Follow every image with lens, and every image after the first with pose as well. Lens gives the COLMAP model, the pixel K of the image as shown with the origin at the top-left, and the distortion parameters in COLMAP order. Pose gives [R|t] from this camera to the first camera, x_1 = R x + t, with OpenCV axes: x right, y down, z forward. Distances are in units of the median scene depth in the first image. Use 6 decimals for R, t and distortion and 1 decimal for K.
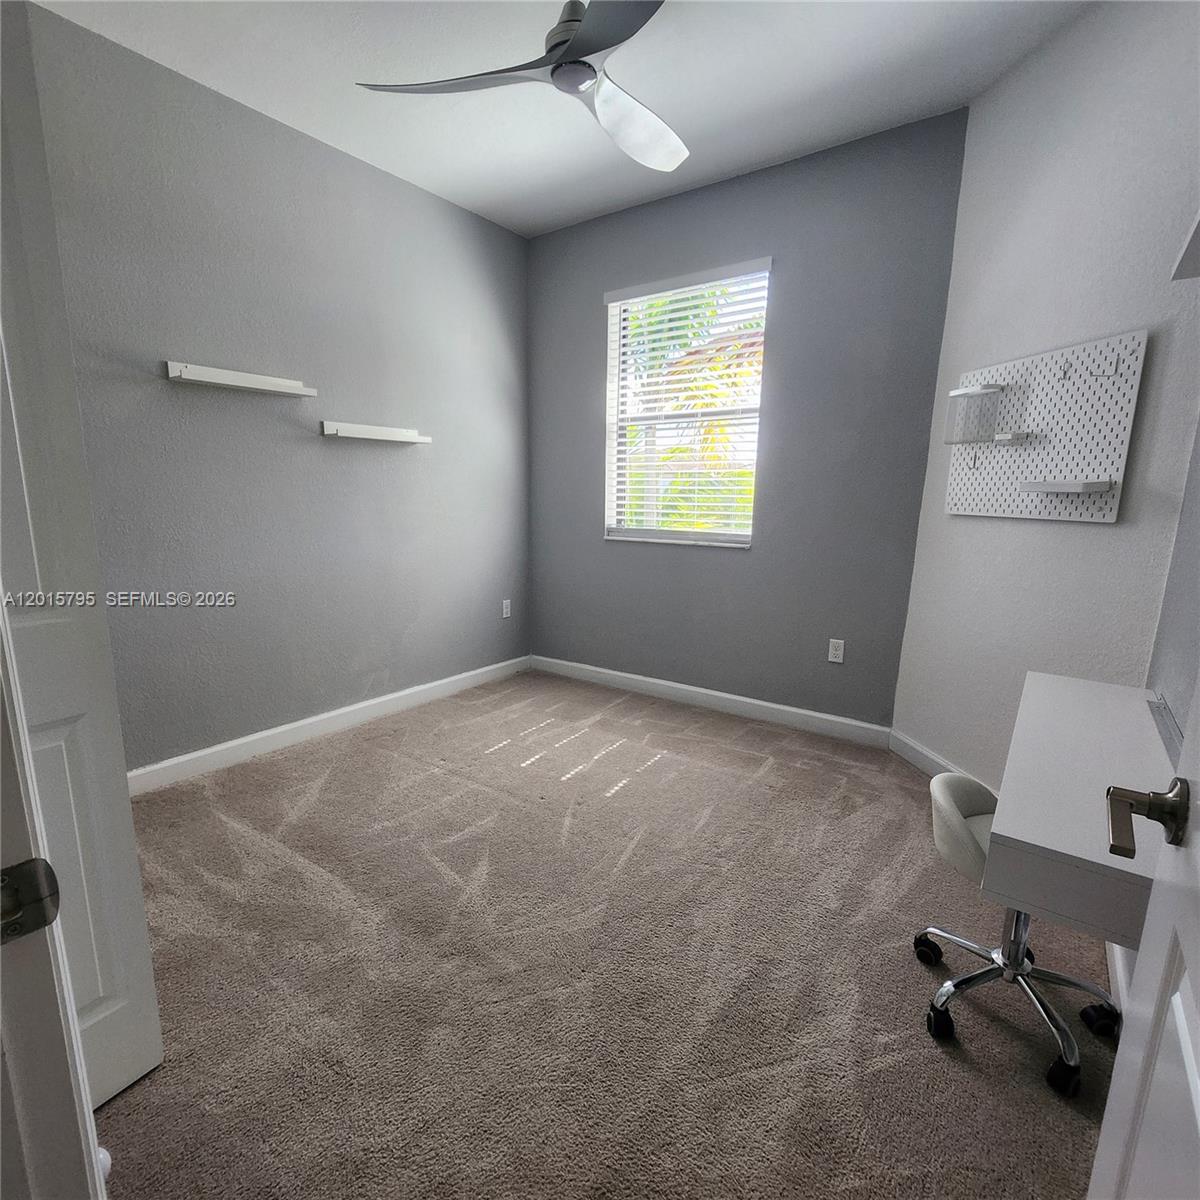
lens RADIAL K [[634.3, 0, 578.3], [0, 634.3, 616.3], [0, 0, 1]] dist [0.000866, 0.000227]
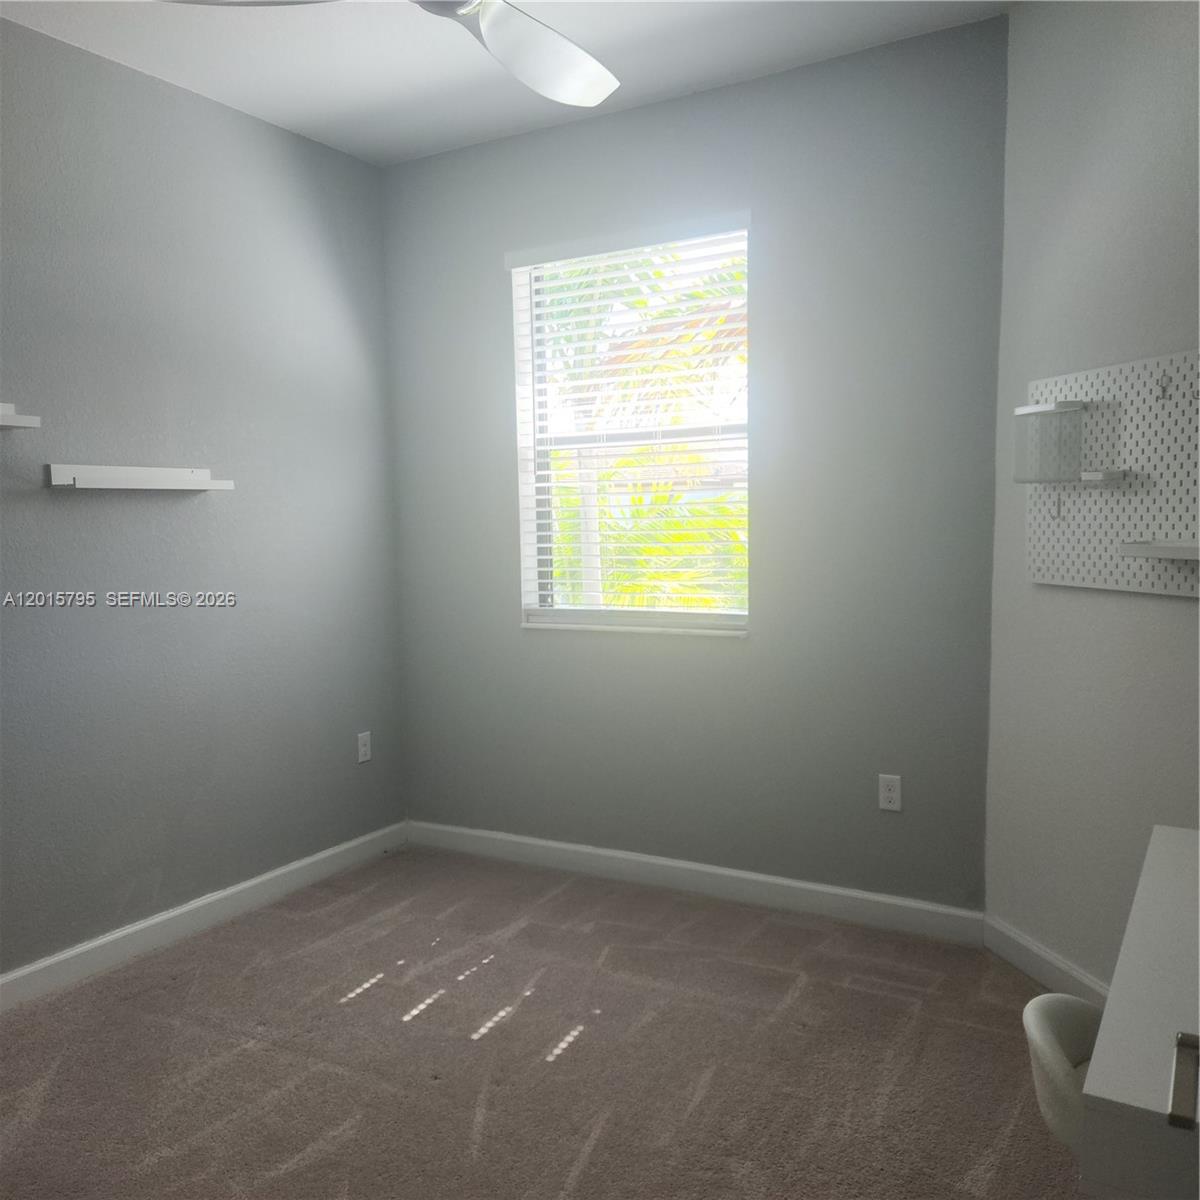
lens RADIAL K [[1071.3, 0, 600.0], [0, 1071.3, 600.0], [0, 0, 1]] dist [0.098330, -0.084403]
pose [[0.992730, -0.038130, 0.114162, -0.002624], [0.050879, 0.992525, -0.110931, -0.033887], [-0.109079, 0.115933, 0.987249, -0.075379]]
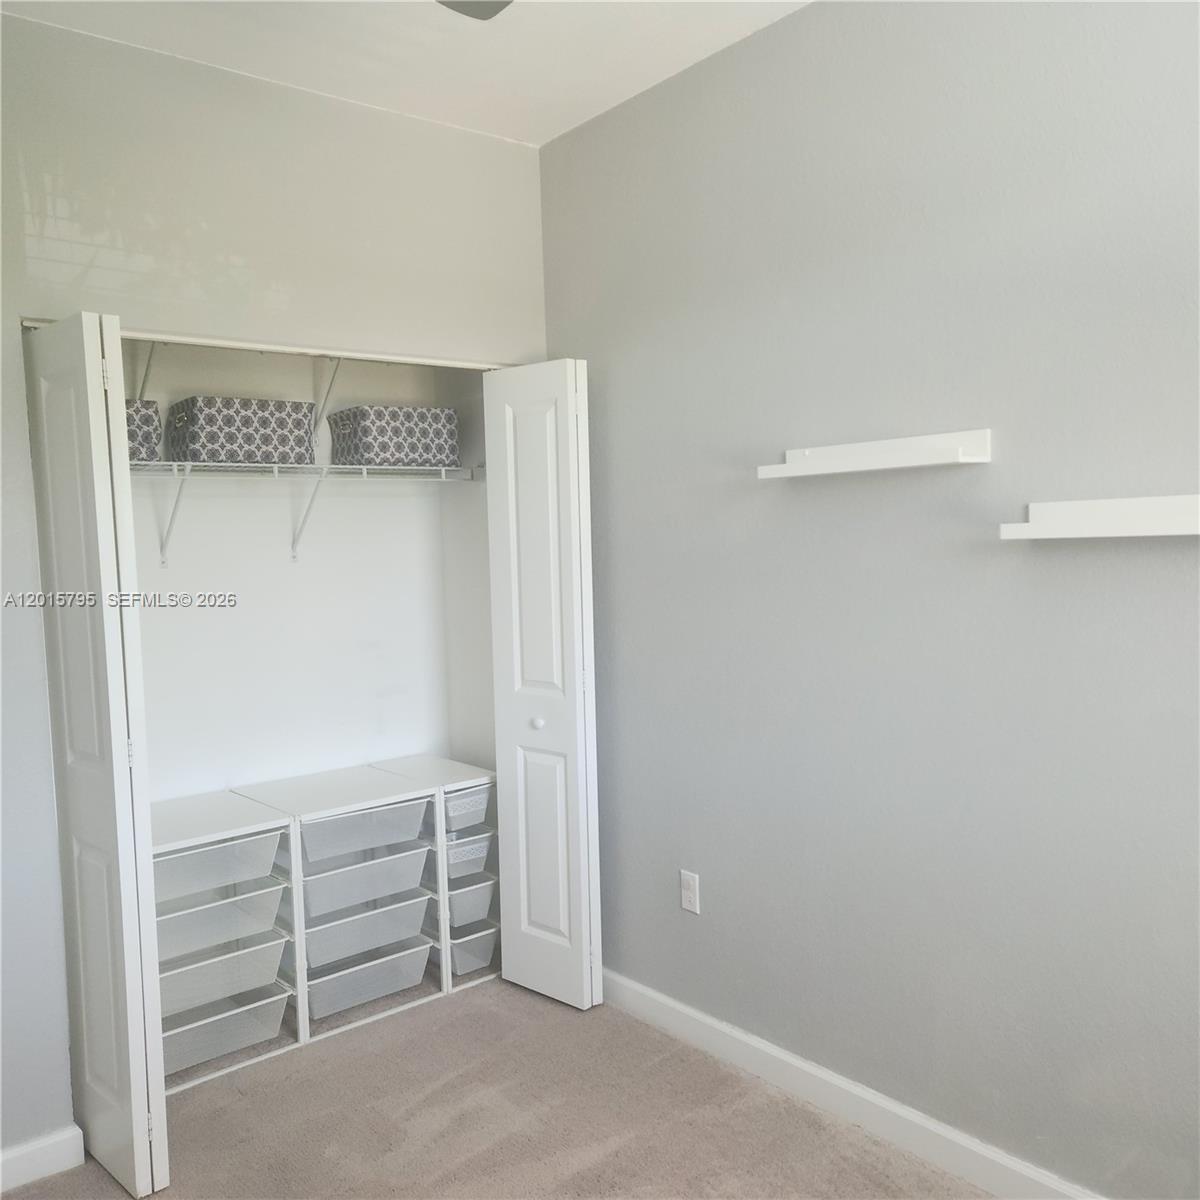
lens RADIAL K [[1071.3, 0, 600.0], [0, 1071.3, 600.0], [0, 0, 1]] dist [0.098330, -0.084403]
pose [[-0.229626, 0.059824, -0.971439, 0.390877], [-0.157341, 0.982699, 0.097709, -0.260363], [0.960477, 0.175284, -0.216241, 0.849811]]
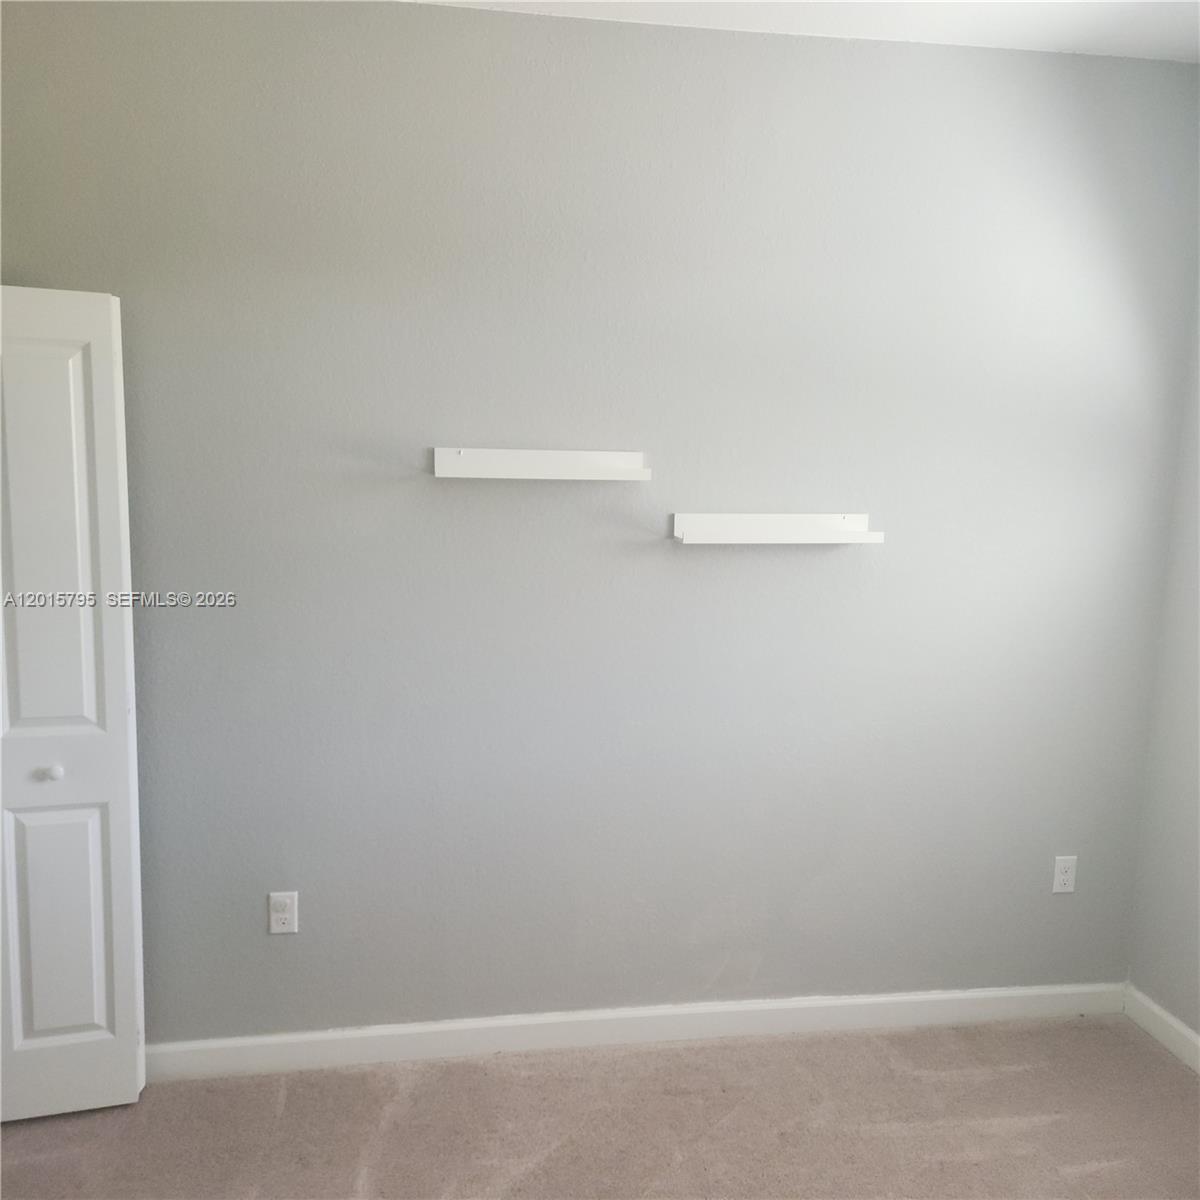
lens RADIAL K [[1071.3, 0, 600.0], [0, 1071.3, 600.0], [0, 0, 1]] dist [0.098330, -0.084403]
pose [[0.725156, 0.105537, -0.680449, 0.215986], [-0.146913, 0.989144, -0.003150, -0.211103], [0.672730, 0.102251, 0.732789, 0.240113]]
